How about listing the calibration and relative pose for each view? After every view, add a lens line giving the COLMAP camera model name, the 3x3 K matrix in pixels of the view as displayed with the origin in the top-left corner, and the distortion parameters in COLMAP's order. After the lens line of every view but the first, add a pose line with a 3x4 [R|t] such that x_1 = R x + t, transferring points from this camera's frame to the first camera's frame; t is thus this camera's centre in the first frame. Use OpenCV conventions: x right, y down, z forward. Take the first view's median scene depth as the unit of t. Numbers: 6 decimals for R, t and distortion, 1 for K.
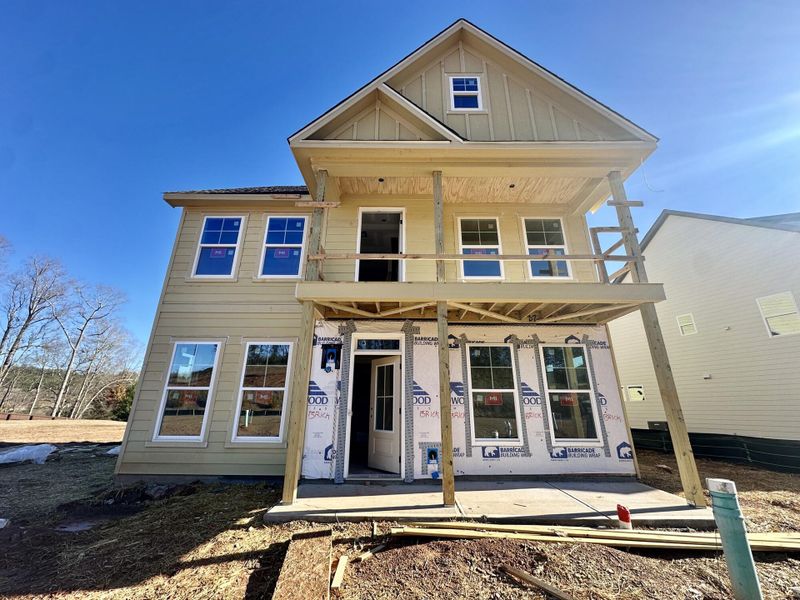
lens RADIAL K [[325.2, 0, 400.0], [0, 325.2, 300.0], [0, 0, 1]] dist [0.001609, 0.000053]
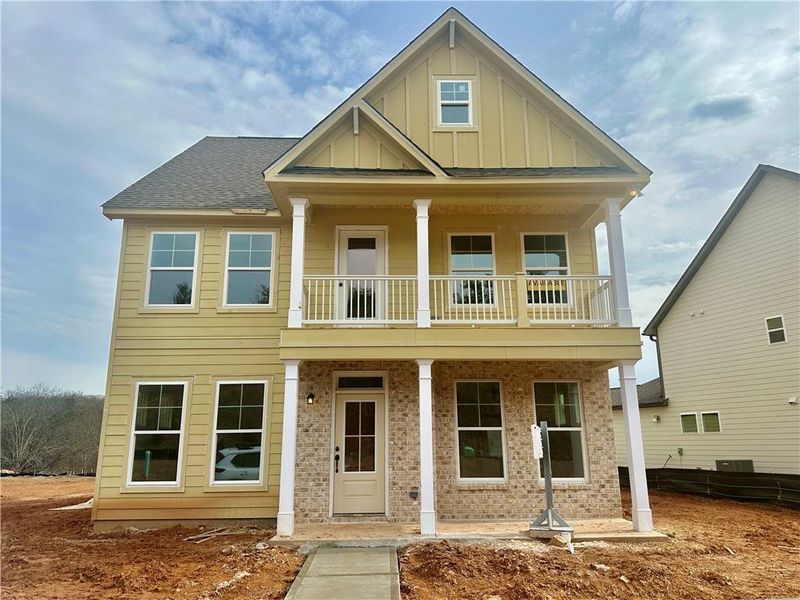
lens RADIAL K [[658.0, 0, 403.8], [0, 658.0, 282.4], [0, 0, 1]] dist [0.026336, -0.002121]
pose [[0.998555, -0.004872, 0.053509, -0.039133], [0.002406, 0.998936, 0.046047, -0.223587], [-0.053676, -0.045852, 0.997505, -0.836869]]
